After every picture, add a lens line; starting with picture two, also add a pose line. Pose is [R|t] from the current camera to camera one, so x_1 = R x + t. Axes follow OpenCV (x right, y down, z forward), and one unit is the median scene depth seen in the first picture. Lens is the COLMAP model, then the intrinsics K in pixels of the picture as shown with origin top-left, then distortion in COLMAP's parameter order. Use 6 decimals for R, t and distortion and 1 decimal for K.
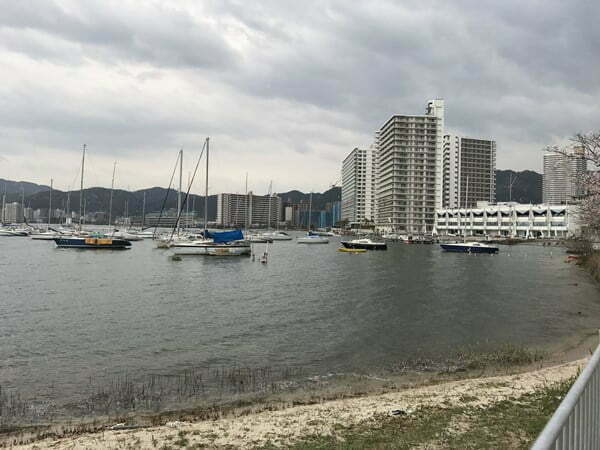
lens RADIAL K [[498.1, 0, 300.9], [0, 498.1, 228.3], [0, 0, 1]] dist [0.004117, -0.001993]
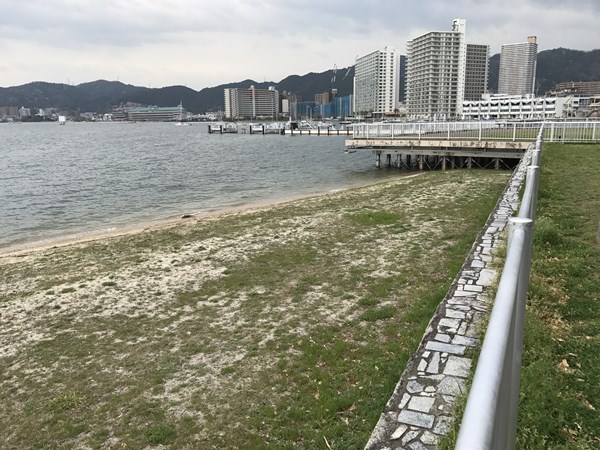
lens RADIAL K [[498.1, 0, 302.0], [0, 498.1, 222.5], [0, 0, 1]] dist [0.004117, -0.001993]
pose [[0.993389, -0.053508, 0.101564, -0.334300], [0.031660, 0.978114, 0.205647, -0.005612], [-0.110345, -0.201072, 0.973342, -0.408167]]
